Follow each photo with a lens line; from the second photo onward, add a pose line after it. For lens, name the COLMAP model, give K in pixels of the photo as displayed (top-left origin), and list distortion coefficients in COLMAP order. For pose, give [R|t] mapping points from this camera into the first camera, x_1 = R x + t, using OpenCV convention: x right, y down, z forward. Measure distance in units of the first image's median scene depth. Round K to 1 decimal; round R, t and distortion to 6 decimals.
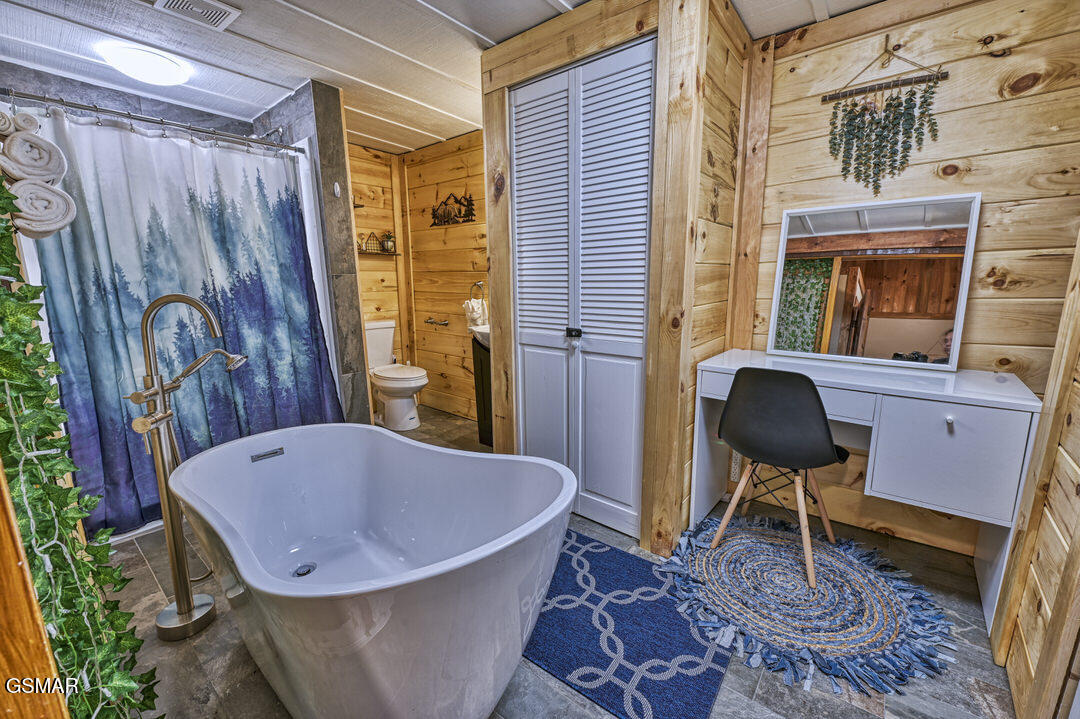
lens RADIAL K [[442.4, 0, 541.7], [0, 442.4, 337.1], [0, 0, 1]] dist [-0.001985, -0.000168]
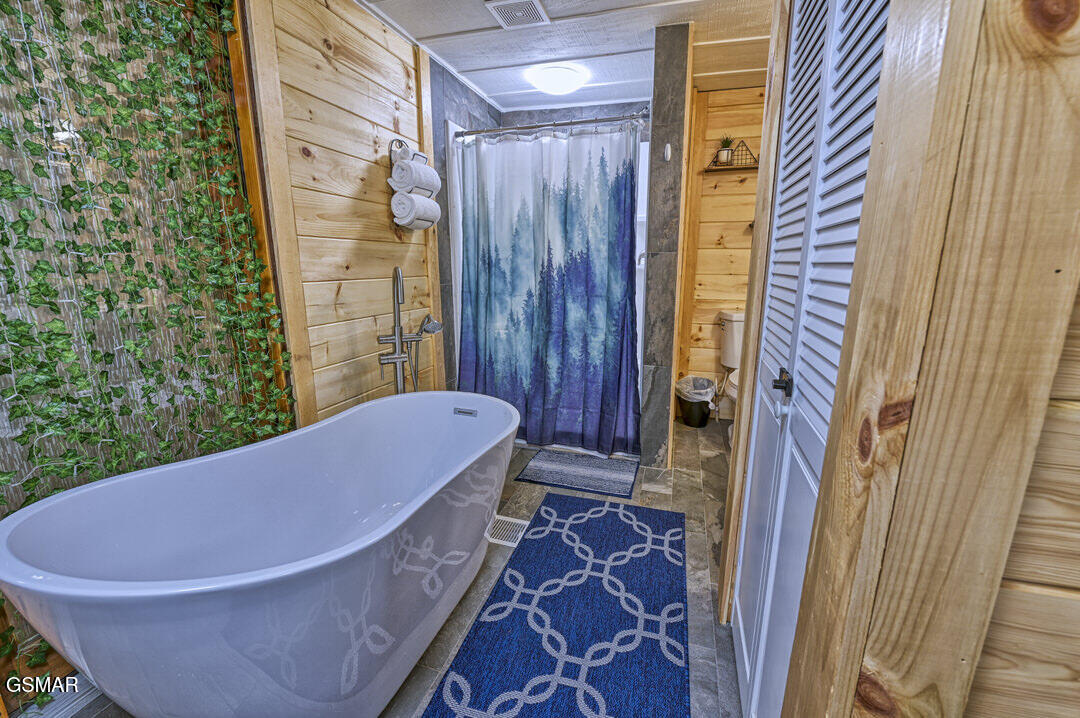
lens RADIAL K [[440.8, 0, 542.8], [0, 440.8, 346.4], [0, 0, 1]] dist [-0.001466, -0.000054]
pose [[0.366087, 0.187758, -0.911442, 0.316307], [-0.128265, 0.980267, 0.150418, -0.066758], [0.921699, 0.061840, 0.382946, 0.508201]]
